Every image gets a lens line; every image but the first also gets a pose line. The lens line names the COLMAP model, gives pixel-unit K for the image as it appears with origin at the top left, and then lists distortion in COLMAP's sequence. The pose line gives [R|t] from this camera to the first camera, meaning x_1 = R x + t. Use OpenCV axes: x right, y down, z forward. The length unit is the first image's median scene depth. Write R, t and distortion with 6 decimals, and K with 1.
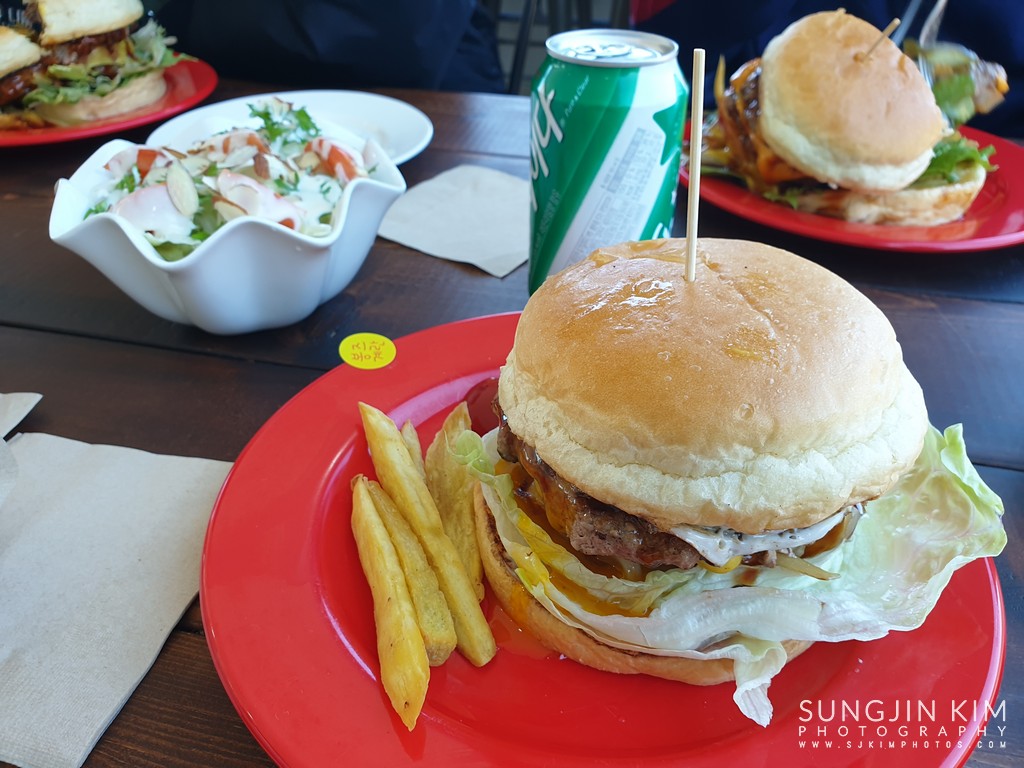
lens RADIAL K [[806.4, 0, 512.0], [0, 806.4, 384.0], [0, 0, 1]] dist [-0.006379, 0.012173]
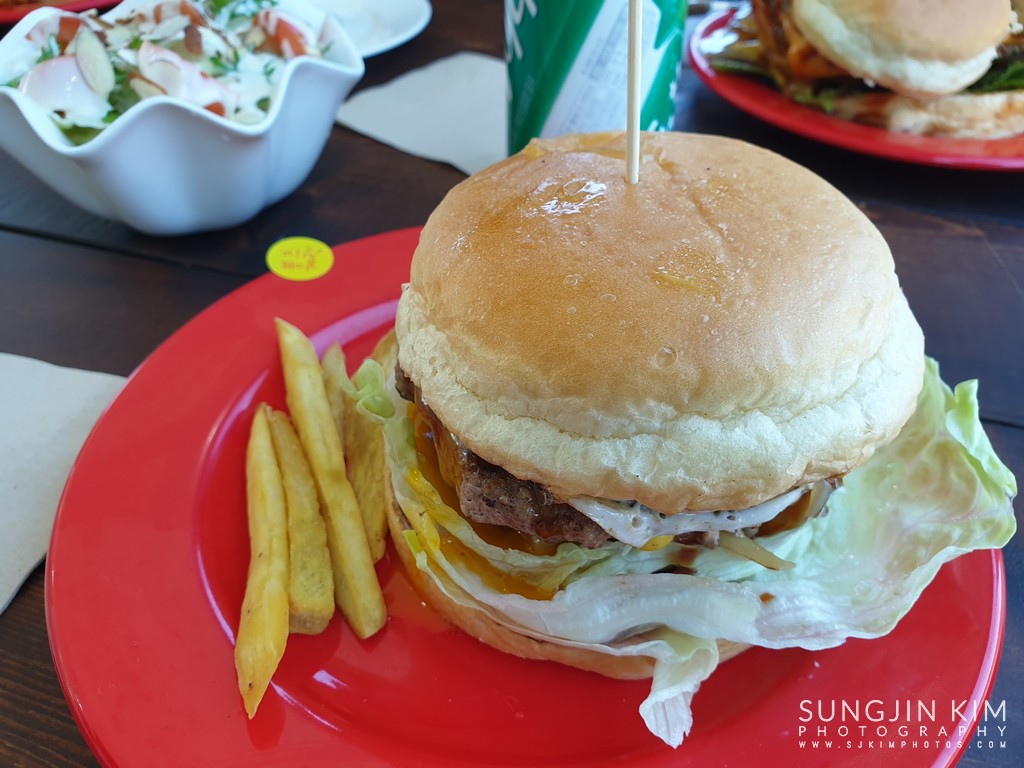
lens RADIAL K [[815.7, 0, 512.0], [0, 815.7, 384.0], [0, 0, 1]] dist [-0.003424, -0.003817]
pose [[0.997549, 0.047331, -0.051536, 0.149929], [-0.041879, 0.993886, 0.102157, -0.010736], [0.056056, -0.099748, 0.993432, 0.184228]]
